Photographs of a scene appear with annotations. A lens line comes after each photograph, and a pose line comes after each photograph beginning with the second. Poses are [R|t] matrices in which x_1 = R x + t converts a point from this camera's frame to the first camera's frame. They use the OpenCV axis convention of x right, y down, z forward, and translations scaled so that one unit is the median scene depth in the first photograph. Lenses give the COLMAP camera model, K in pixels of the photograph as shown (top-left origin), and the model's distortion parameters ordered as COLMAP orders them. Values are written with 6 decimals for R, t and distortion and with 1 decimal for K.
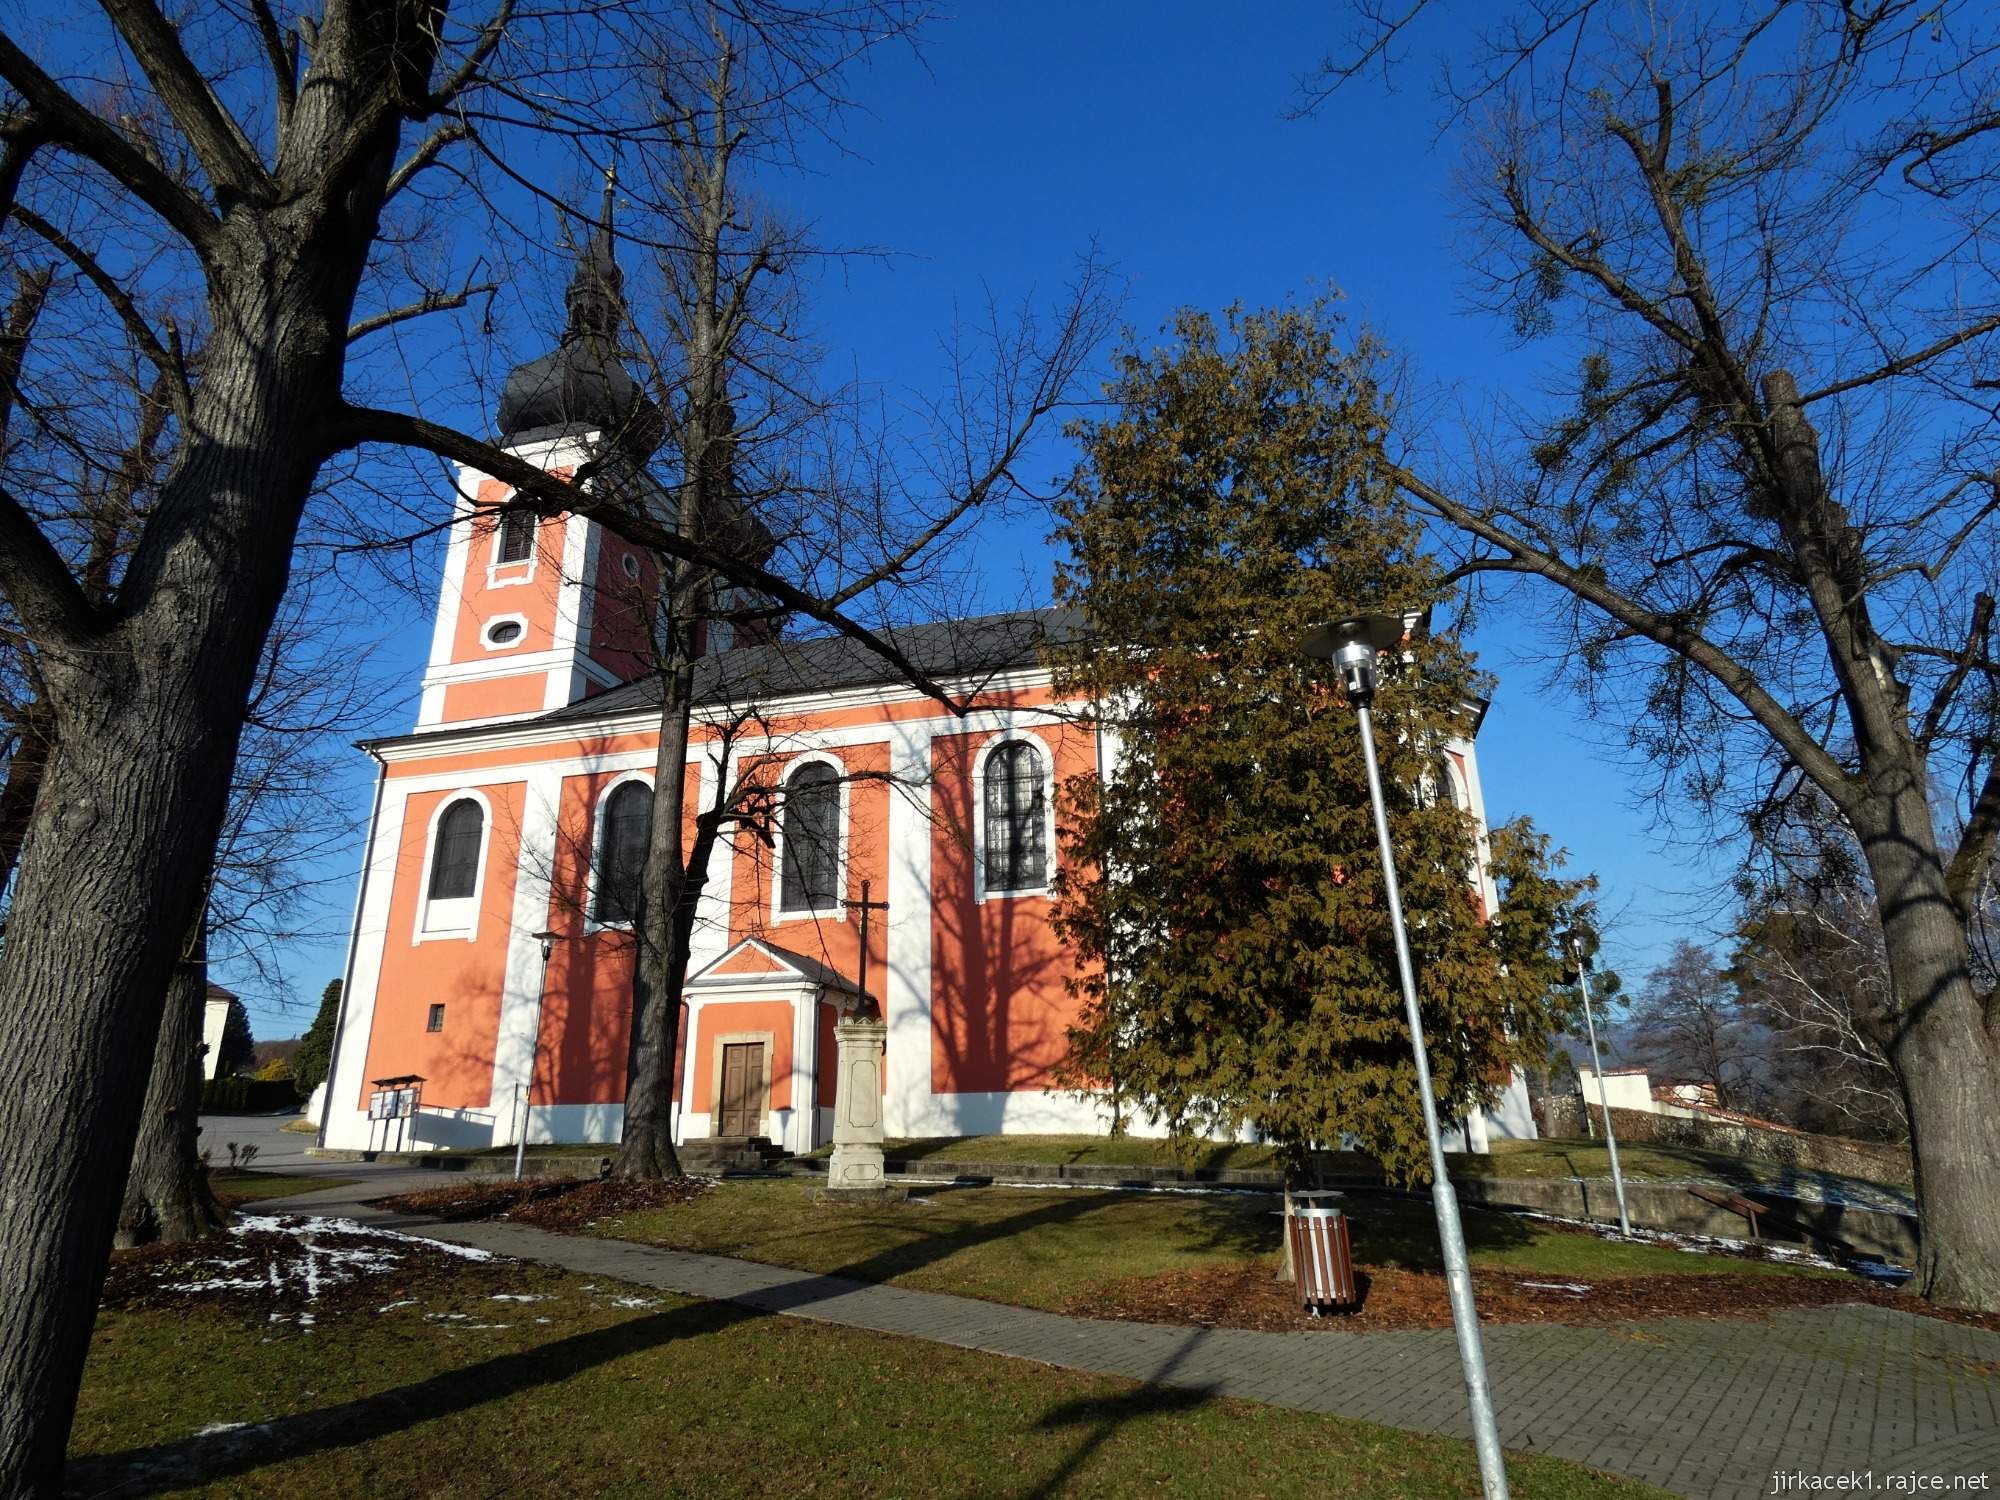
lens RADIAL K [[1168.3, 0, 1000.0], [0, 1168.3, 750.0], [0, 0, 1]] dist [-0.020894, 0.016363]
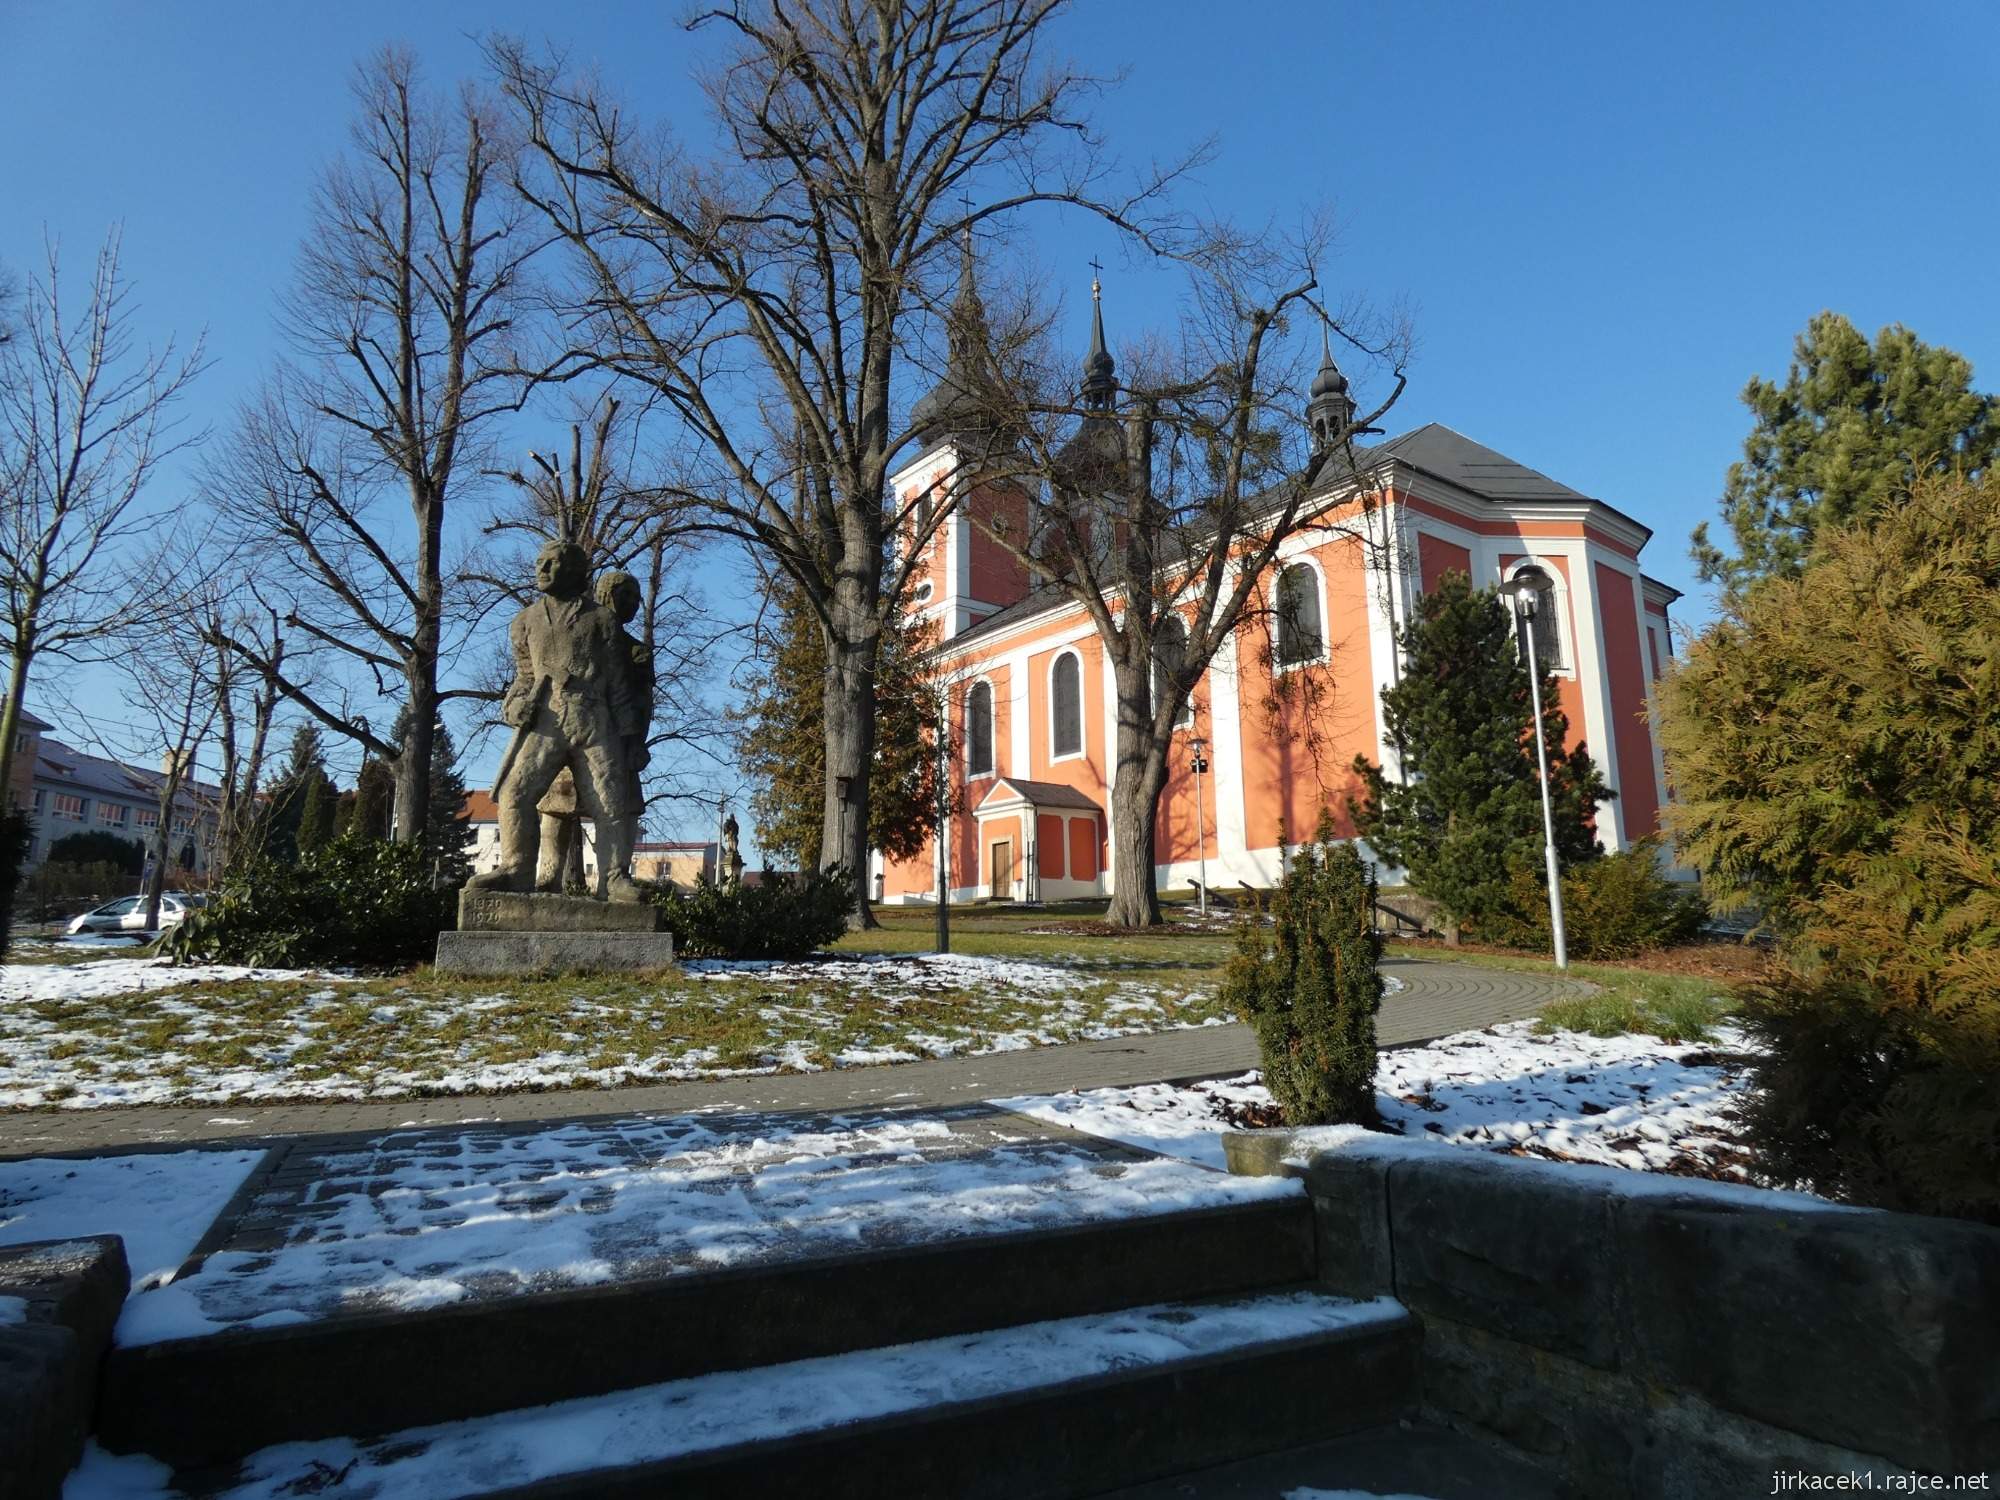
lens RADIAL K [[1196.7, 0, 1000.0], [0, 1196.7, 750.0], [0, 0, 1]] dist [0.007535, 0.000946]
pose [[0.799743, -0.105676, -0.590969, 0.693821], [0.187683, 0.979055, 0.078913, -0.005183], [0.570252, -0.174024, 0.802825, -0.283705]]
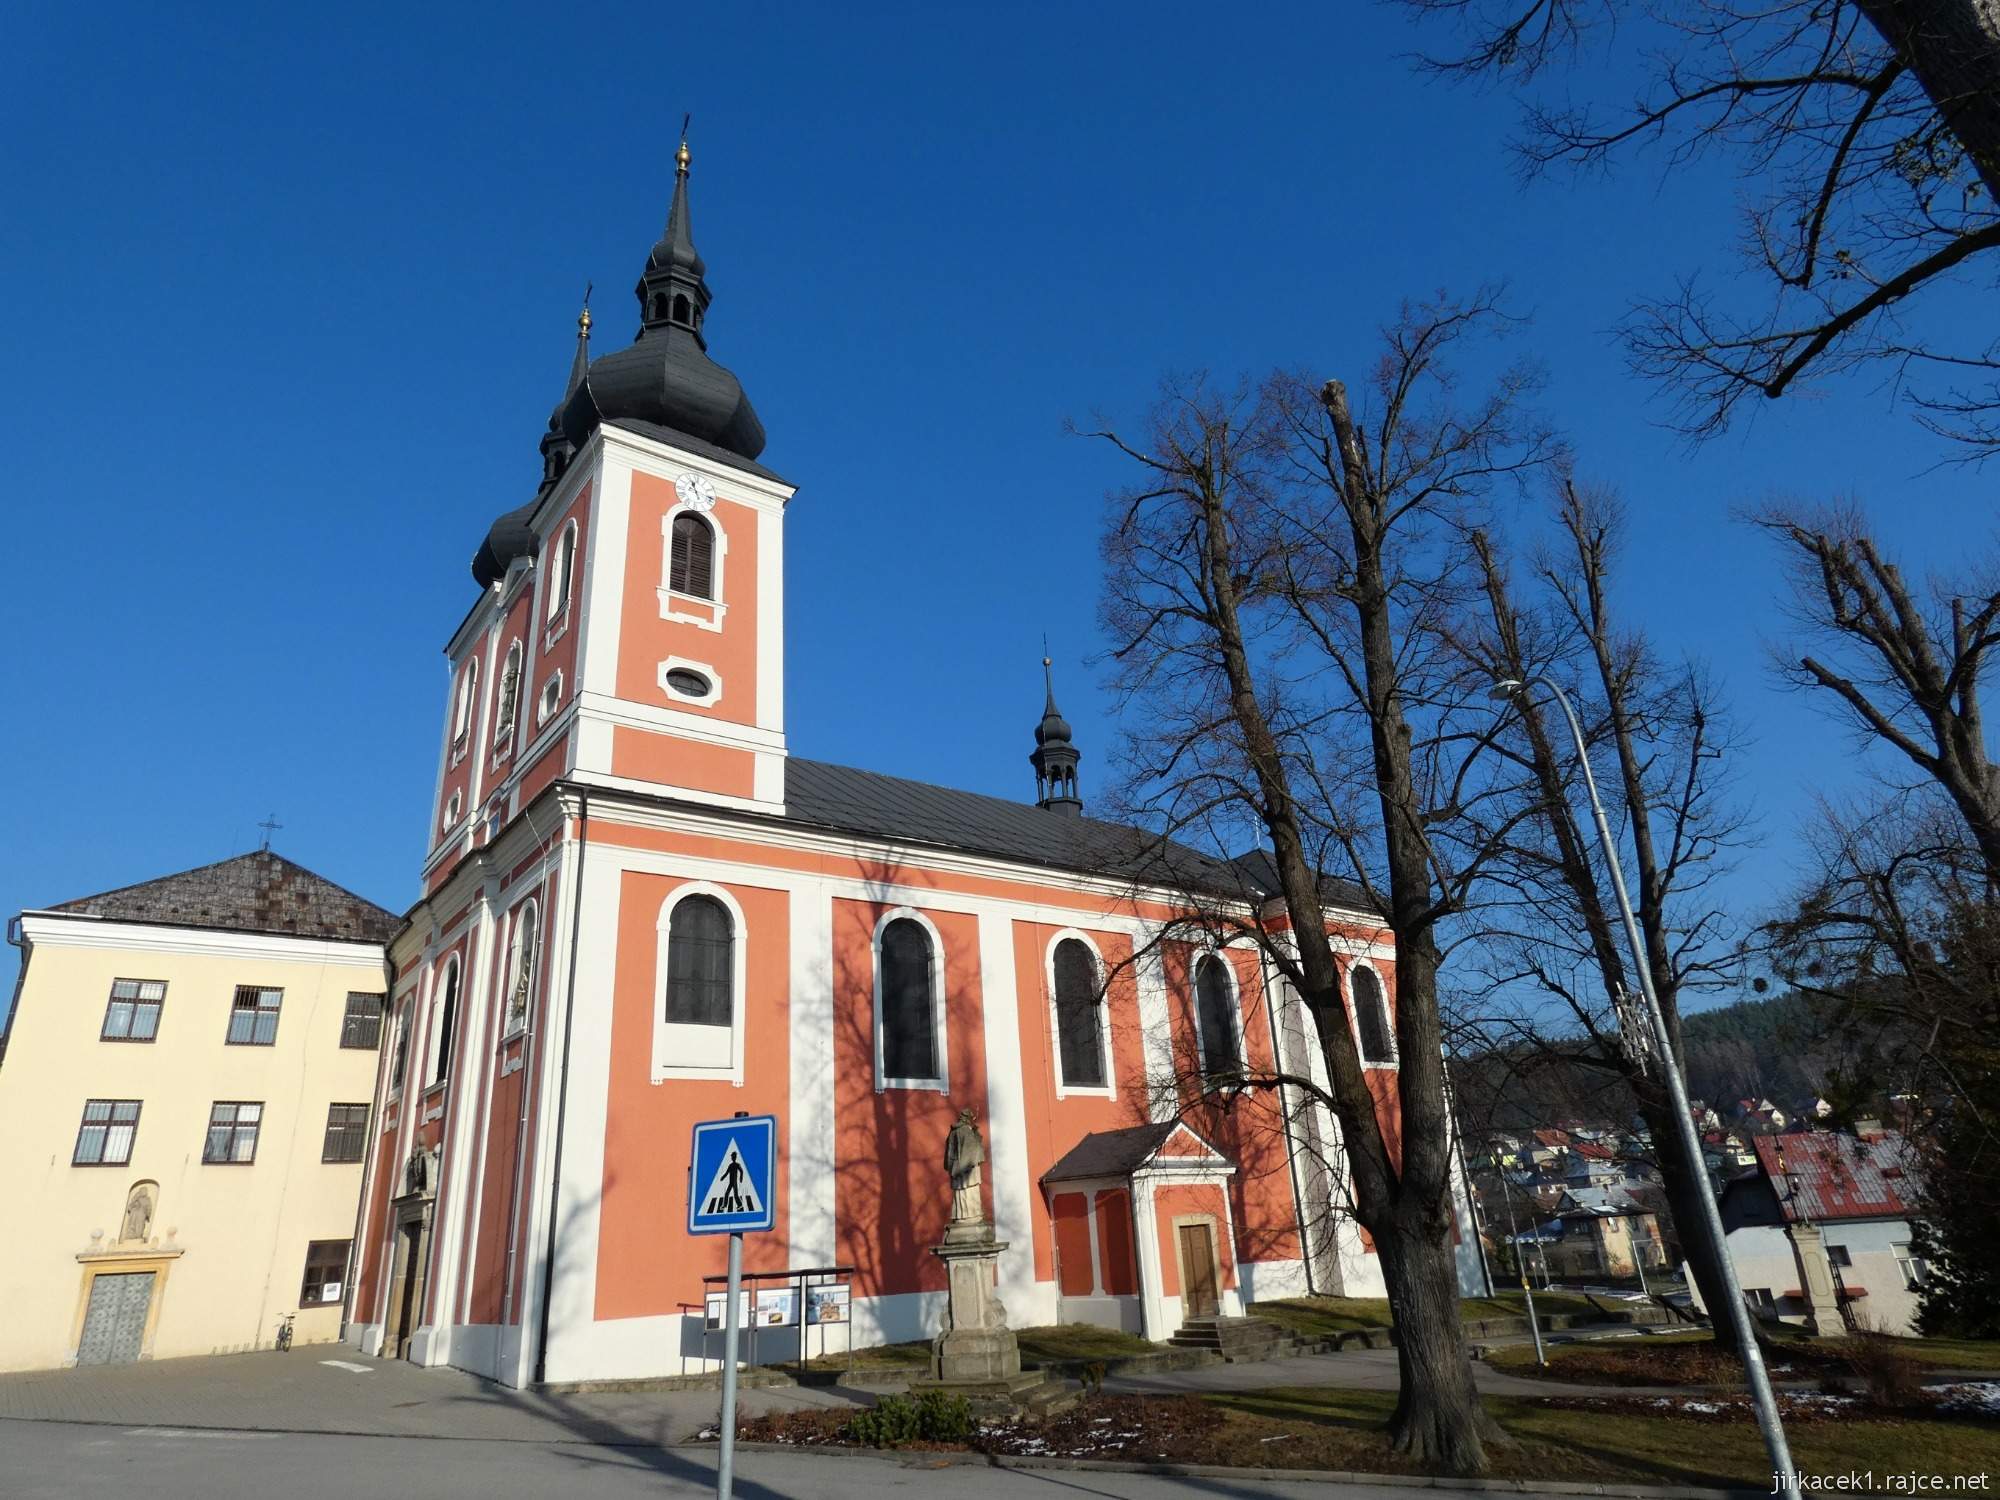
lens RADIAL K [[1196.7, 0, 1000.0], [0, 1196.7, 750.0], [0, 0, 1]] dist [0.007535, 0.000946]
pose [[0.620109, 0.282498, 0.731887, -1.121540], [-0.205390, 0.958837, -0.196076, 0.077095], [-0.757152, -0.028734, 0.652606, 0.386154]]
